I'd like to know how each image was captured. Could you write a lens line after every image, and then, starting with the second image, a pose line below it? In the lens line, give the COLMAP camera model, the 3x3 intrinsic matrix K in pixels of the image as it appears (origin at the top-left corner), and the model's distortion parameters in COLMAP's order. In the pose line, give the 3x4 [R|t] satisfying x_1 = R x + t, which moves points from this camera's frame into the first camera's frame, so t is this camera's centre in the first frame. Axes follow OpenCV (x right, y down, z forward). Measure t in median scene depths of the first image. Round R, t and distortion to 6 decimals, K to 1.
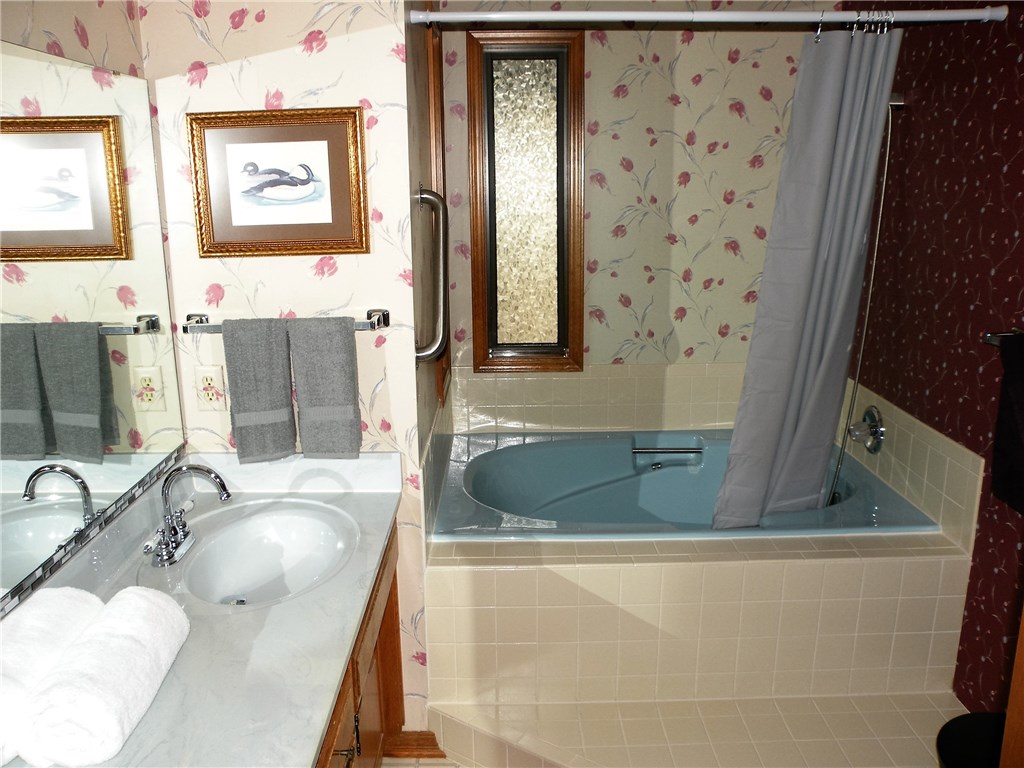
lens RADIAL K [[841.9, 0, 515.4], [0, 841.9, 389.9], [0, 0, 1]] dist [-0.146171, 0.138350]
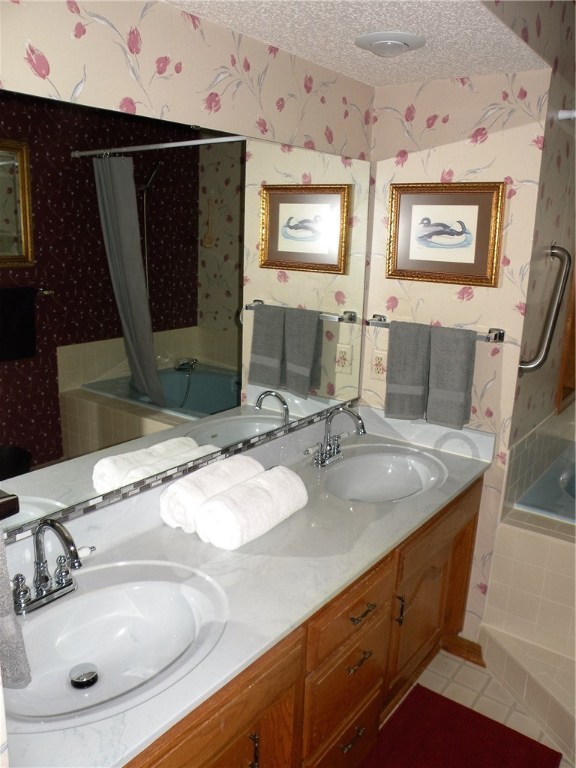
lens RADIAL K [[631.5, 0, 282.6], [0, 631.5, 384.9], [0, 0, 1]] dist [-0.146171, 0.138350]
pose [[0.795103, 0.180345, -0.579039, 0.168856], [-0.186996, 0.981147, 0.048812, 0.011492], [0.576926, 0.069467, 0.813837, -0.033931]]
